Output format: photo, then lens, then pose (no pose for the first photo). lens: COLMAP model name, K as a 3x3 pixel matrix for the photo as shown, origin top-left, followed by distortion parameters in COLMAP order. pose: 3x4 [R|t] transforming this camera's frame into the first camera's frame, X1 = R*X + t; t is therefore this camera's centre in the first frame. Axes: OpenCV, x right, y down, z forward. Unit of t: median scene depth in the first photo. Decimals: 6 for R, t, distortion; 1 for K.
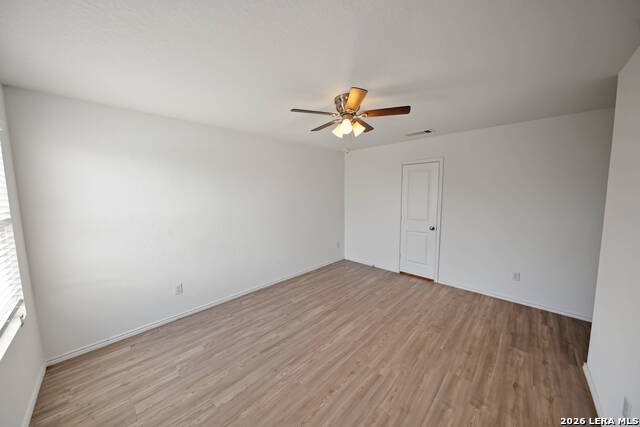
lens RADIAL K [[213.4, 0, 317.4], [0, 213.4, 227.5], [0, 0, 1]] dist [0.000317, -0.000009]
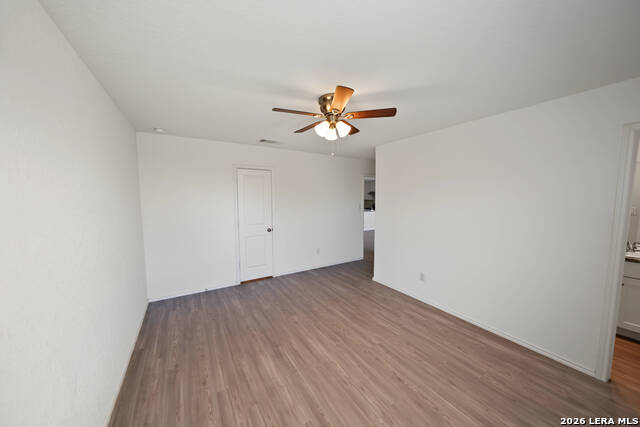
lens RADIAL K [[216.3, 0, 315.8], [0, 216.3, 214.1], [0, 0, 1]] dist [-0.000153, -0.001915]
pose [[0.247873, -0.069087, 0.966326, -0.680030], [0.153525, 0.987651, 0.031231, -0.105187], [-0.956551, 0.140614, 0.255419, 0.657704]]
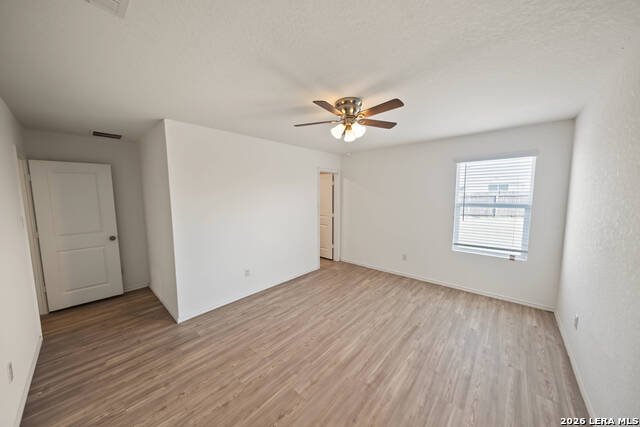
lens RADIAL K [[216.3, 0, 315.8], [0, 216.3, 214.1], [0, 0, 1]] dist [-0.000153, -0.001915]
pose [[-0.999280, 0.021123, -0.031510, 0.273939], [0.012709, 0.969045, 0.246558, -0.276327], [0.035743, 0.245981, -0.968616, 1.636880]]
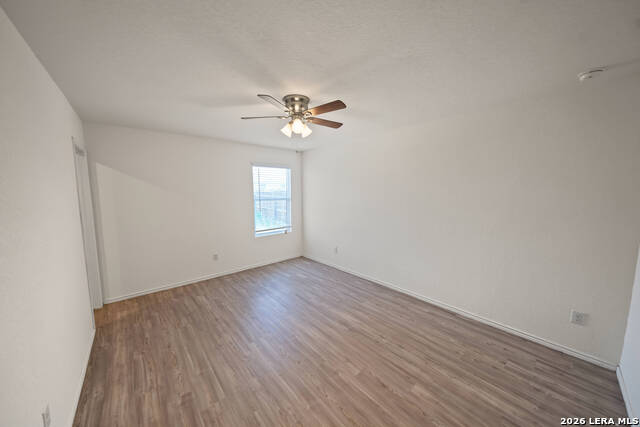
lens RADIAL K [[216.3, 0, 315.8], [0, 216.3, 214.1], [0, 0, 1]] dist [-0.000153, -0.001915]
pose [[-0.087273, 0.110592, -0.990027, 0.989867], [-0.154009, 0.980372, 0.123090, -0.161172], [0.984208, 0.163215, -0.068528, 0.942176]]
